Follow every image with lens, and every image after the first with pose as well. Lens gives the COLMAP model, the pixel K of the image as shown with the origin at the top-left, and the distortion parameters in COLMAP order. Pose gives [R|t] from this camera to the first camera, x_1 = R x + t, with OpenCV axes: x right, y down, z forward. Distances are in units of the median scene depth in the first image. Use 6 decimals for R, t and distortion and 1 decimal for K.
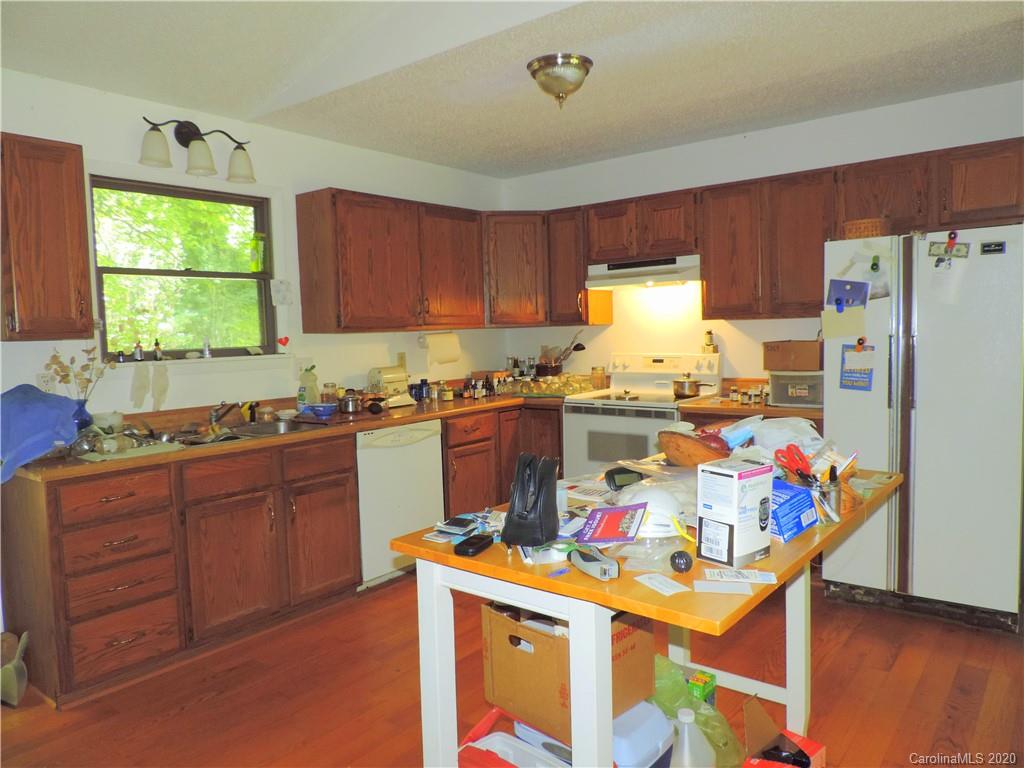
lens RADIAL K [[720.7, 0, 558.9], [0, 720.7, 385.7], [0, 0, 1]] dist [-0.013514, -0.008610]
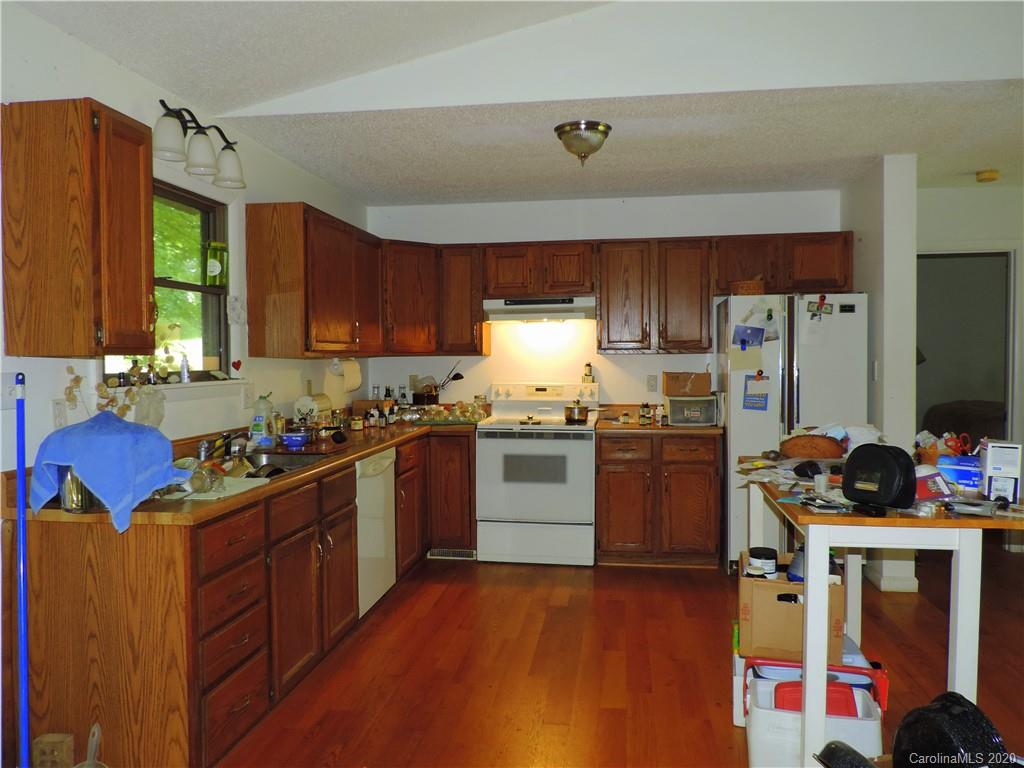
lens RADIAL K [[720.7, 0, 556.2], [0, 720.7, 390.4], [0, 0, 1]] dist [-0.013514, -0.008610]
pose [[0.870982, 0.000827, 0.491314, -0.469340], [0.019982, 0.999112, -0.037105, 0.010282], [-0.490909, 0.042135, 0.870192, 0.030843]]
